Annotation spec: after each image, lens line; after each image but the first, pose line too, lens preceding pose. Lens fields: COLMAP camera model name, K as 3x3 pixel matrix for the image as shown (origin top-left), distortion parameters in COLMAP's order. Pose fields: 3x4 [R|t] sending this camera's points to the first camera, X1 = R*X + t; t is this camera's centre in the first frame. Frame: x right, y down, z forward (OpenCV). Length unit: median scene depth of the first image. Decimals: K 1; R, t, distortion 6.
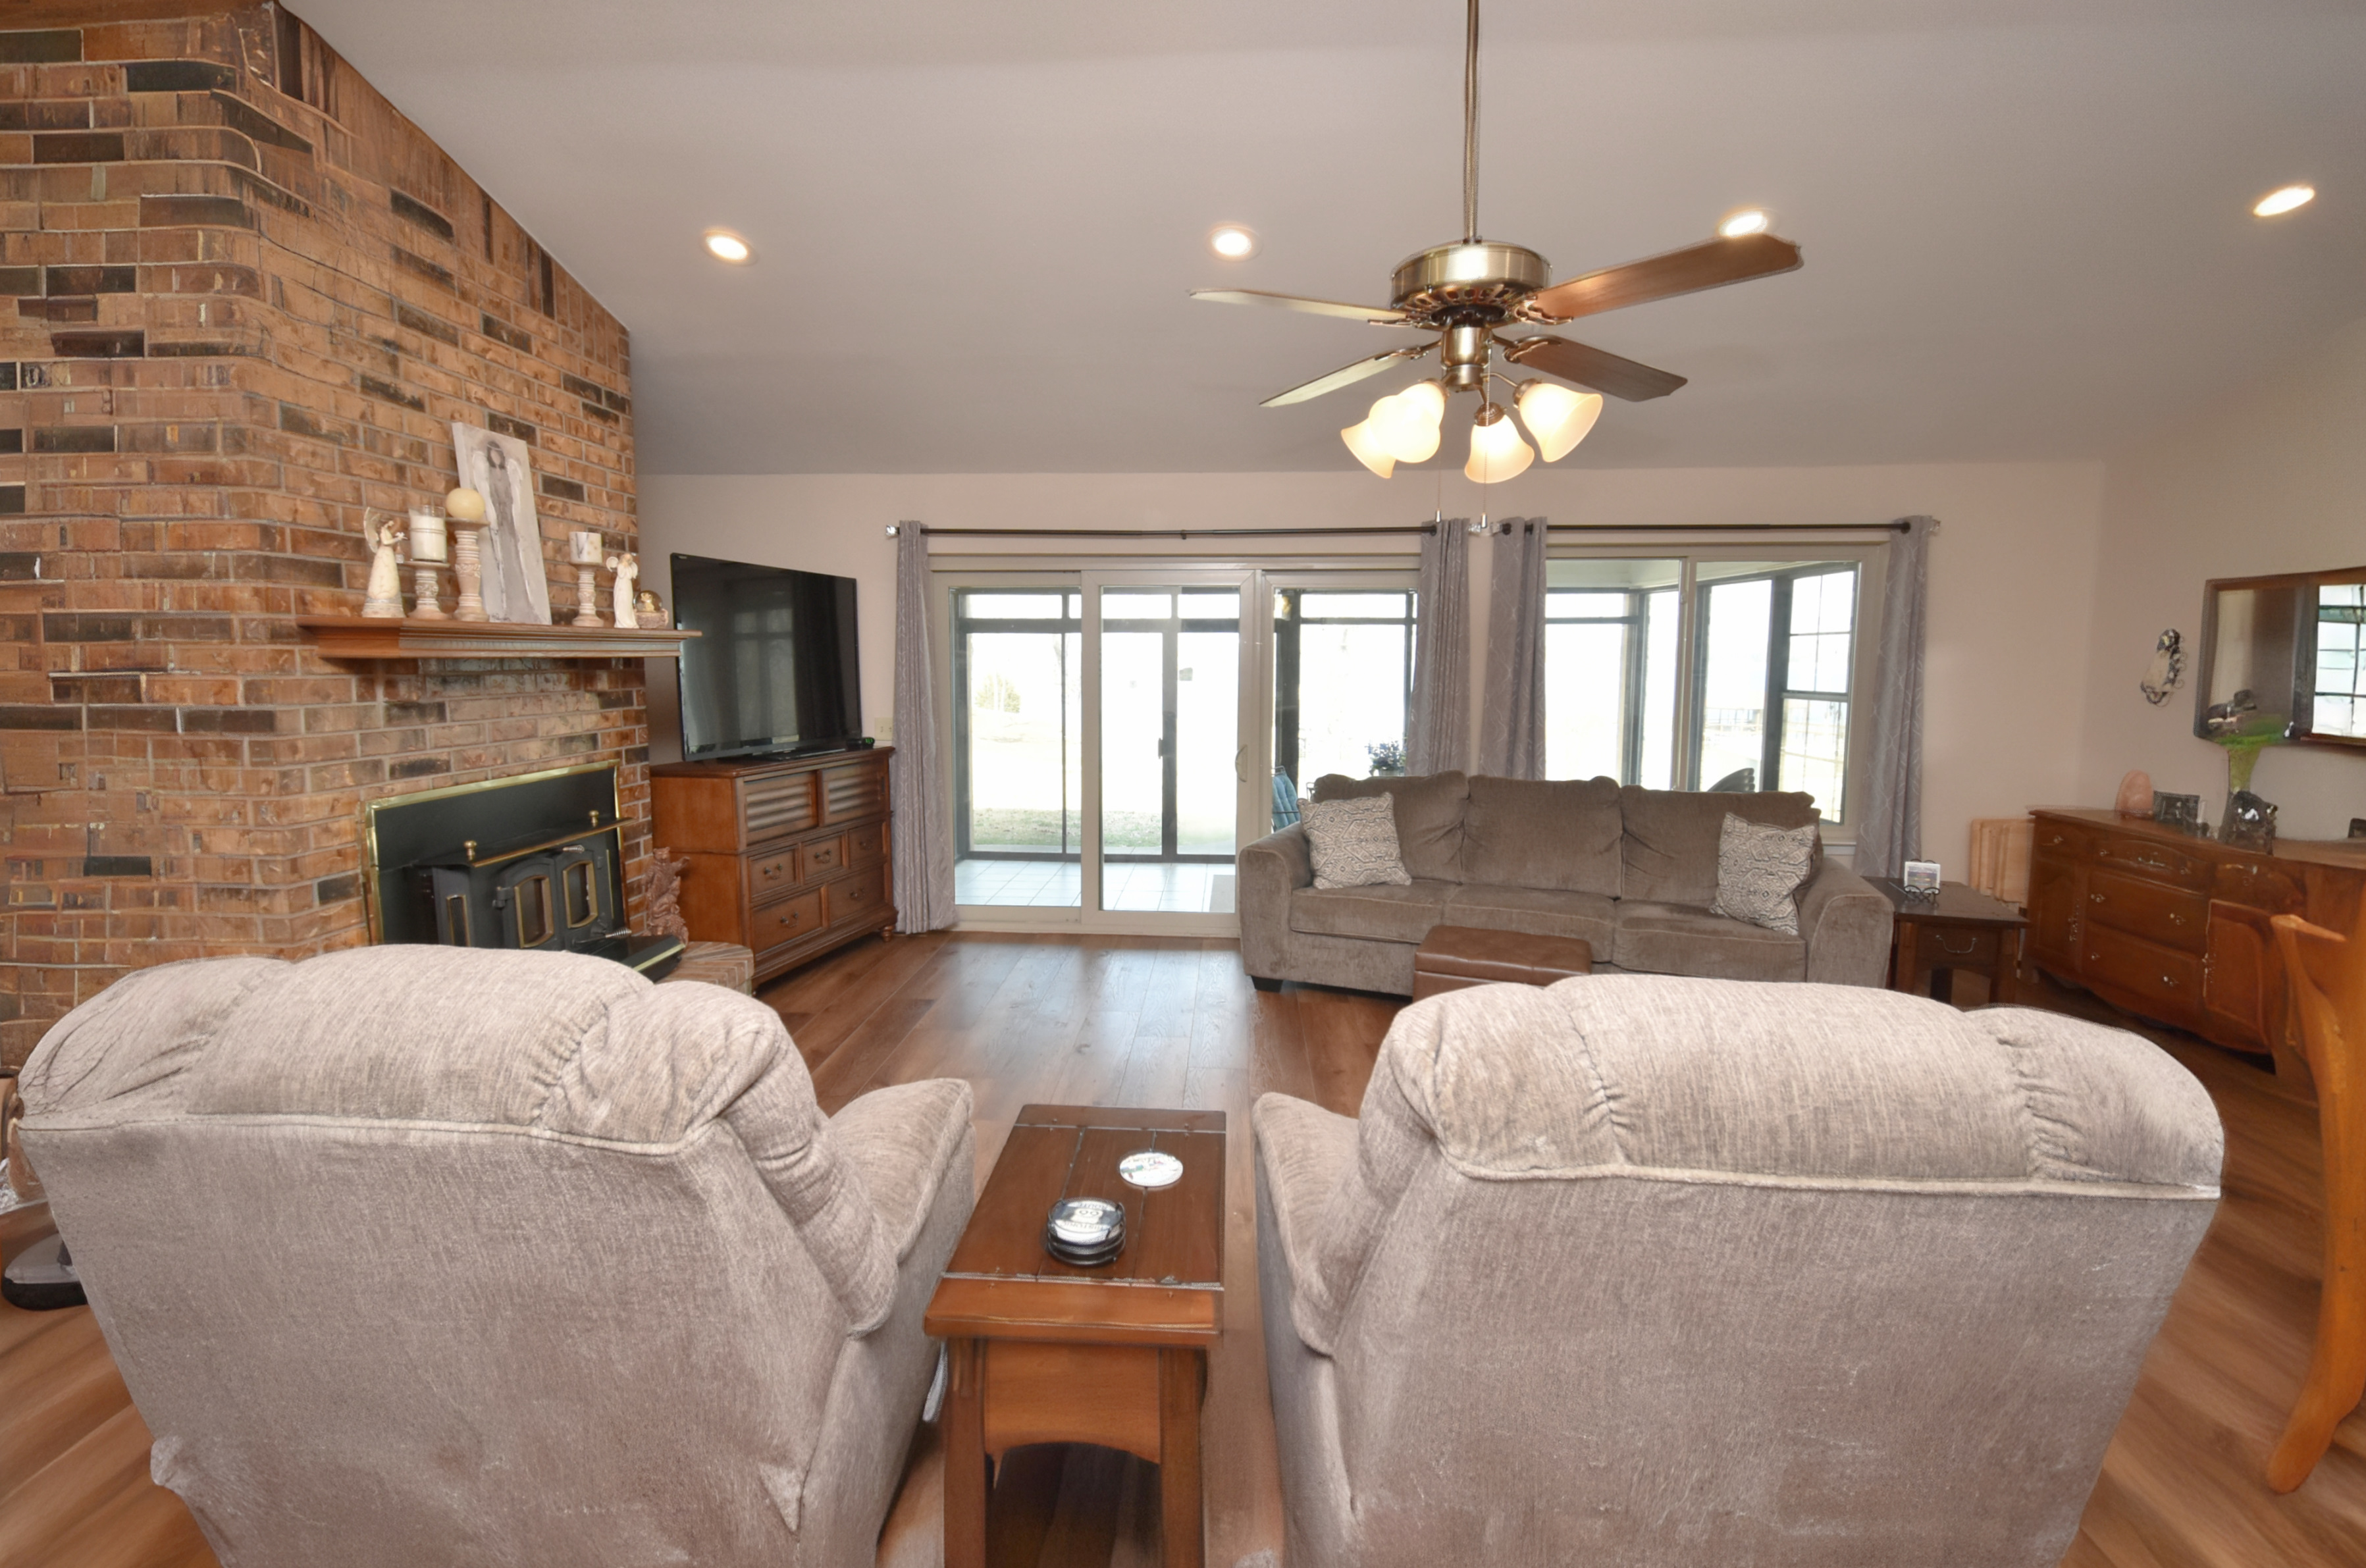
lens RADIAL K [[1038.5, 0, 1177.6], [0, 1038.5, 766.1], [0, 0, 1]] dist [0.002362, 0.000760]
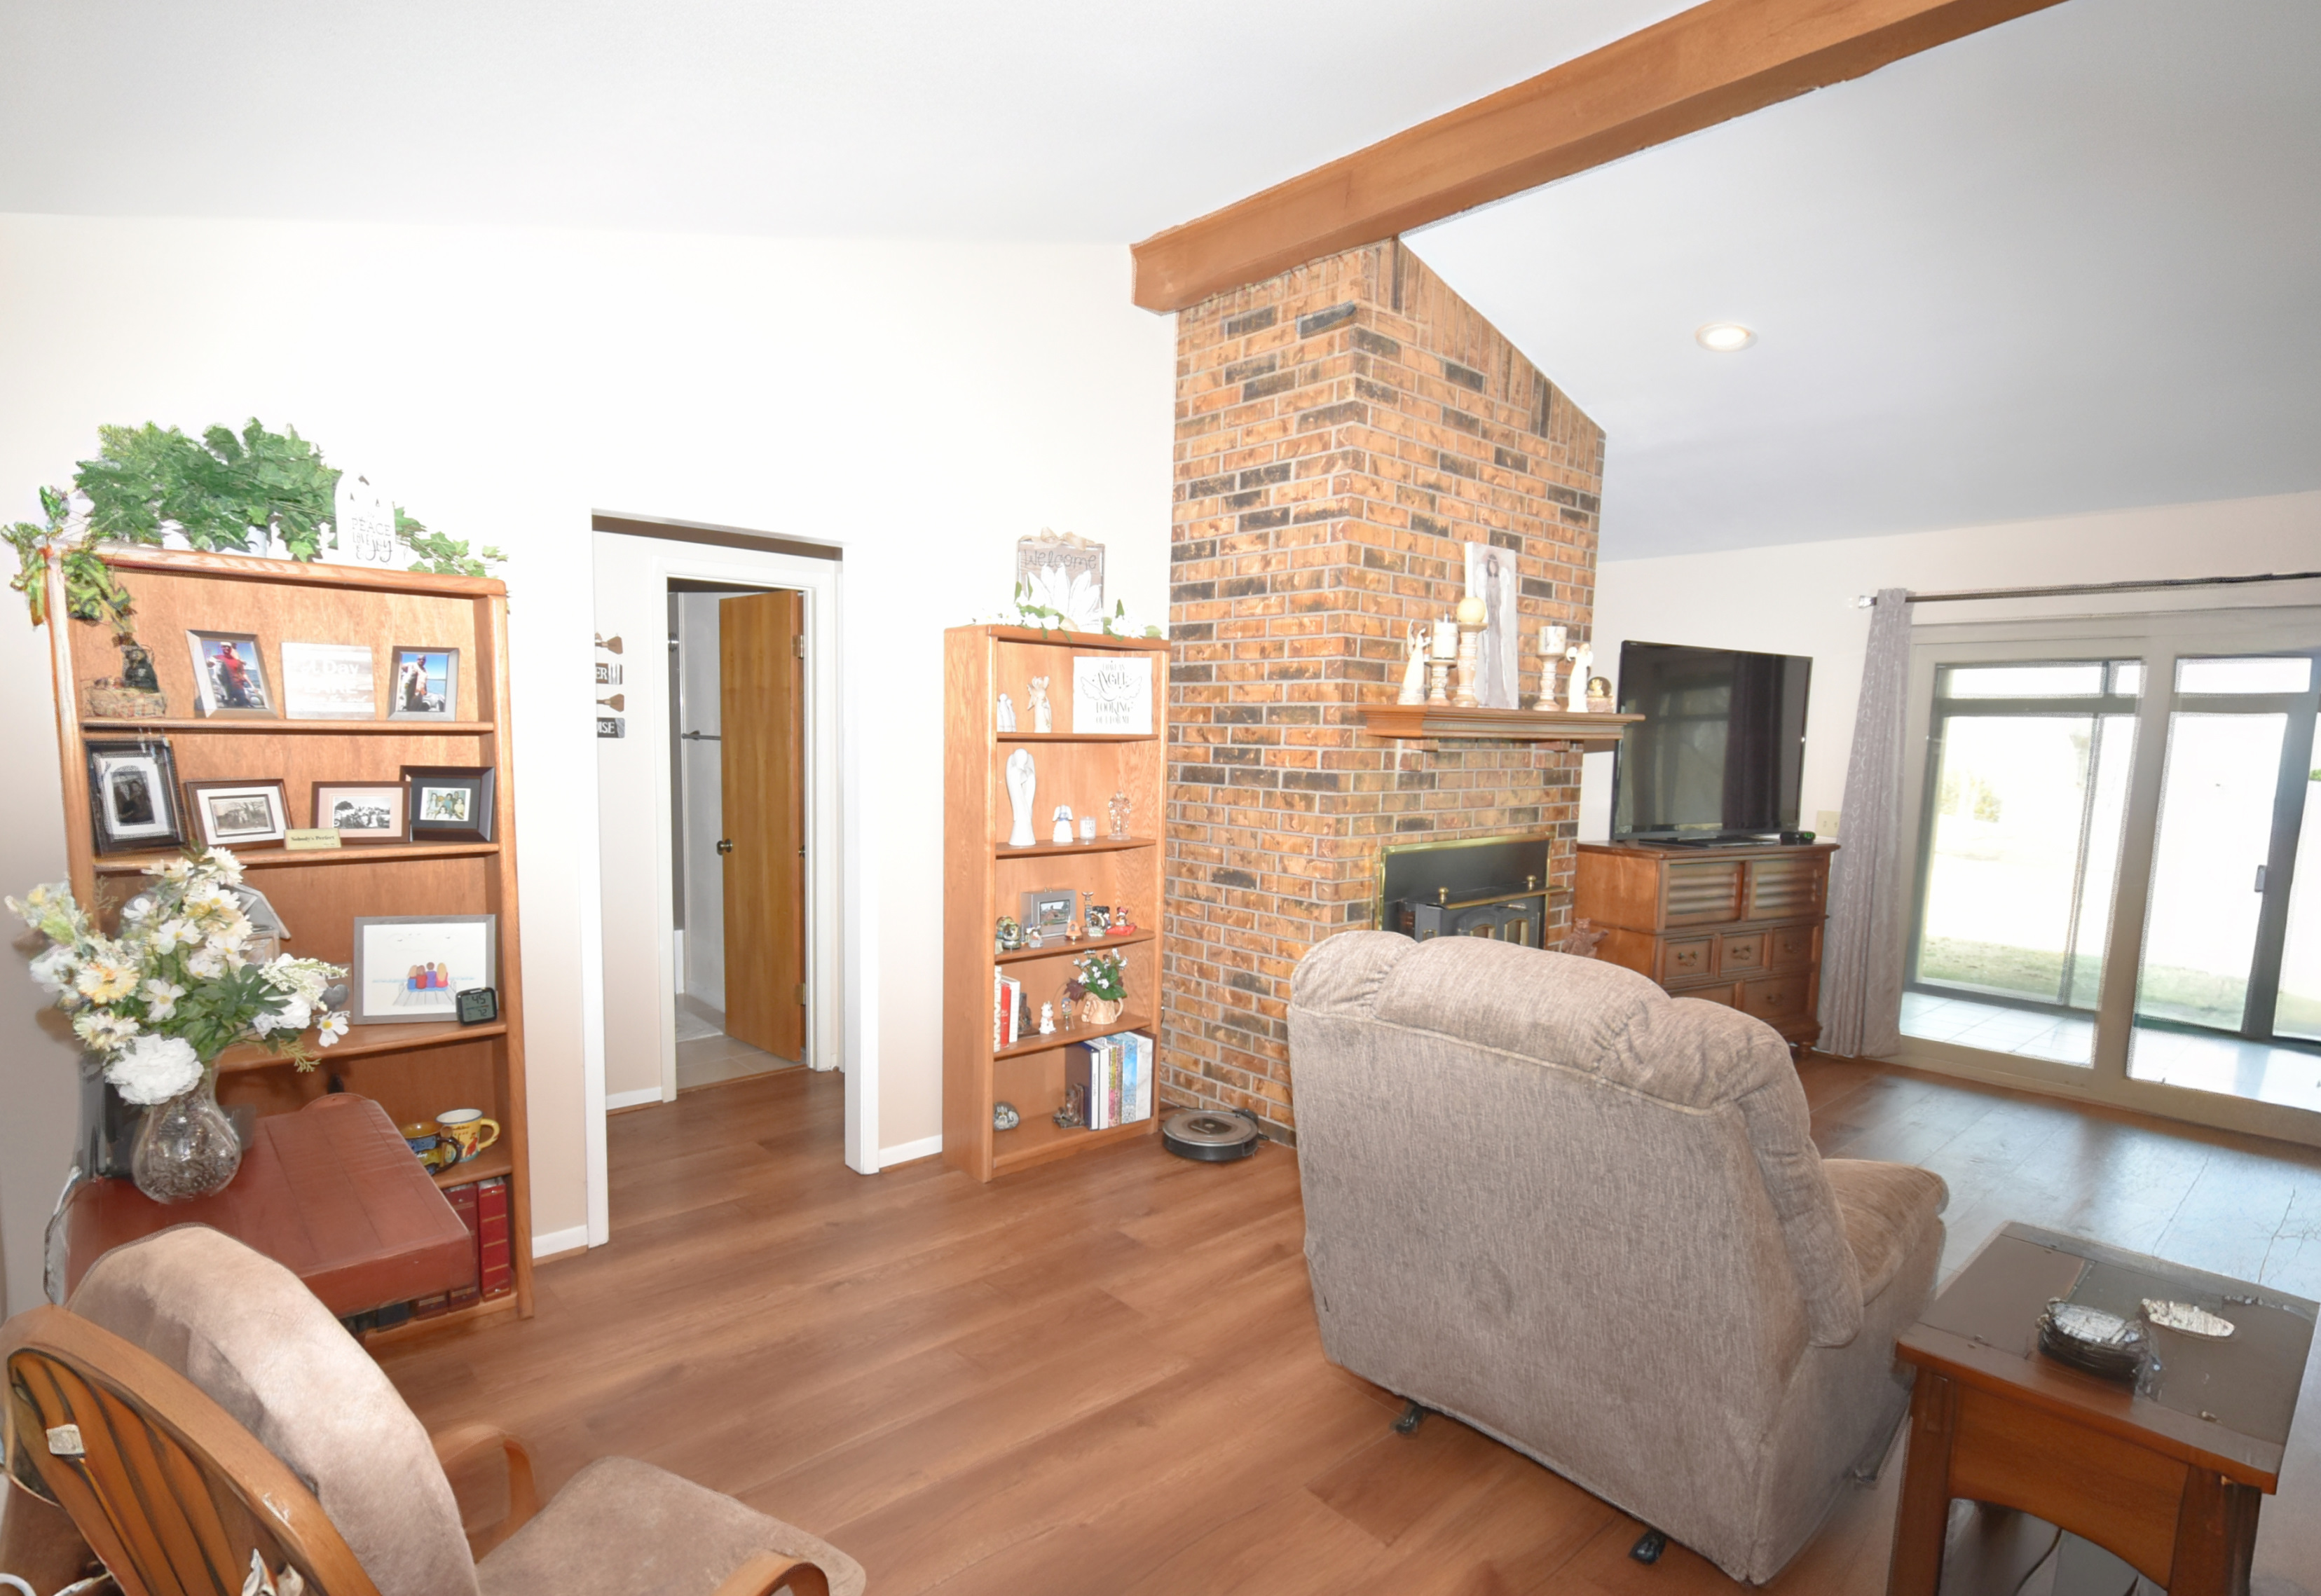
lens RADIAL K [[1164.4, 0, 1056.8], [0, 1164.4, 860.6], [0, 0, 1]] dist [0.005185, -0.007514]
pose [[0.678474, 0.093463, -0.728655, 0.002613], [-0.094444, 0.994740, 0.039654, 0.029175], [0.728529, 0.041913, 0.683732, -0.262311]]
